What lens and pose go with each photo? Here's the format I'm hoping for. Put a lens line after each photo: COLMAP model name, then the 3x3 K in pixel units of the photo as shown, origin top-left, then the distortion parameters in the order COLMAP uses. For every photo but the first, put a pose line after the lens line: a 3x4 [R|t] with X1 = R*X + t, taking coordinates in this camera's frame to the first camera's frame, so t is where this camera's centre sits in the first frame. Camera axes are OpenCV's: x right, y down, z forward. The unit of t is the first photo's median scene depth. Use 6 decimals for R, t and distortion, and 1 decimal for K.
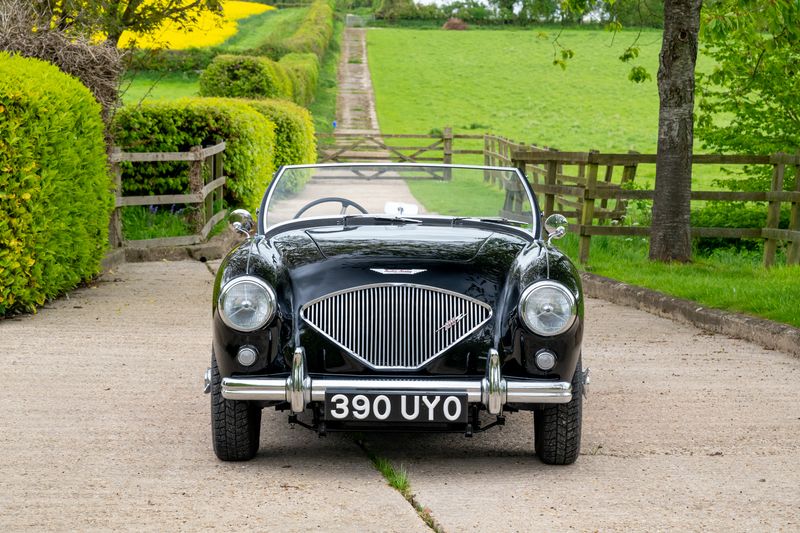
lens RADIAL K [[1895.9, 0, 397.8], [0, 1895.9, 224.4], [0, 0, 1]] dist [0.396060, -0.280785]
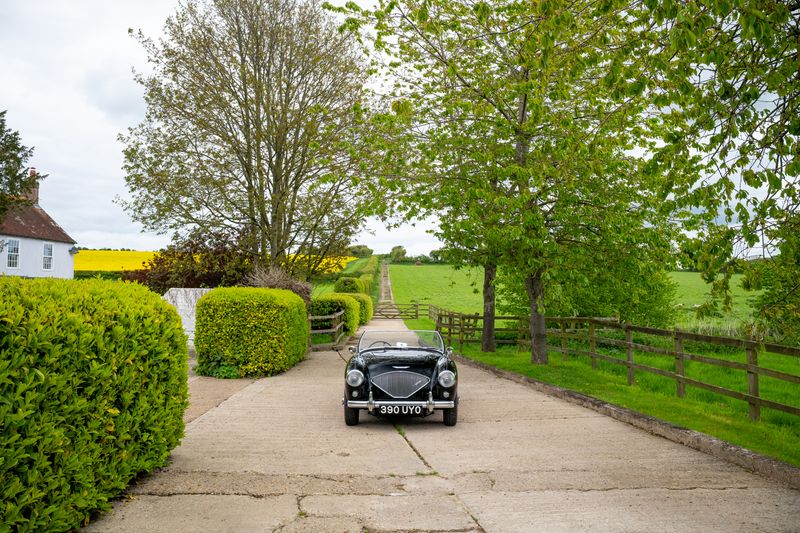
lens RADIAL K [[639.9, 0, 400.0], [0, 639.9, 266.5], [0, 0, 1]] dist [-0.092463, 0.083667]
pose [[0.999972, -0.007405, 0.000499, -0.000723], [0.007418, 0.994996, -0.099642, -0.033326], [0.000242, 0.099643, 0.995023, -0.095701]]
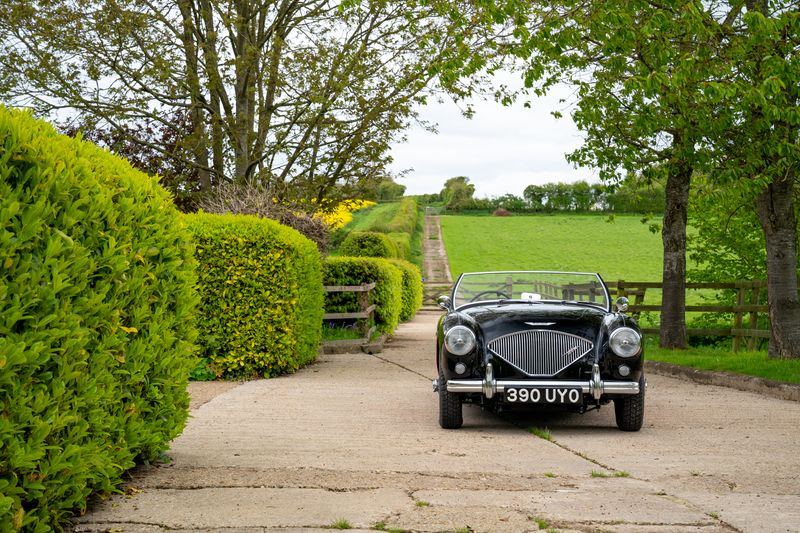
lens RADIAL K [[1320.1, 0, 398.3], [0, 1320.1, 277.0], [0, 0, 1]] dist [0.278527, 0.098481]
pose [[0.998807, -0.009432, -0.047916, -0.065416], [0.006705, 0.998365, -0.056760, 0.044856], [0.048373, 0.056371, 0.997237, -0.247439]]
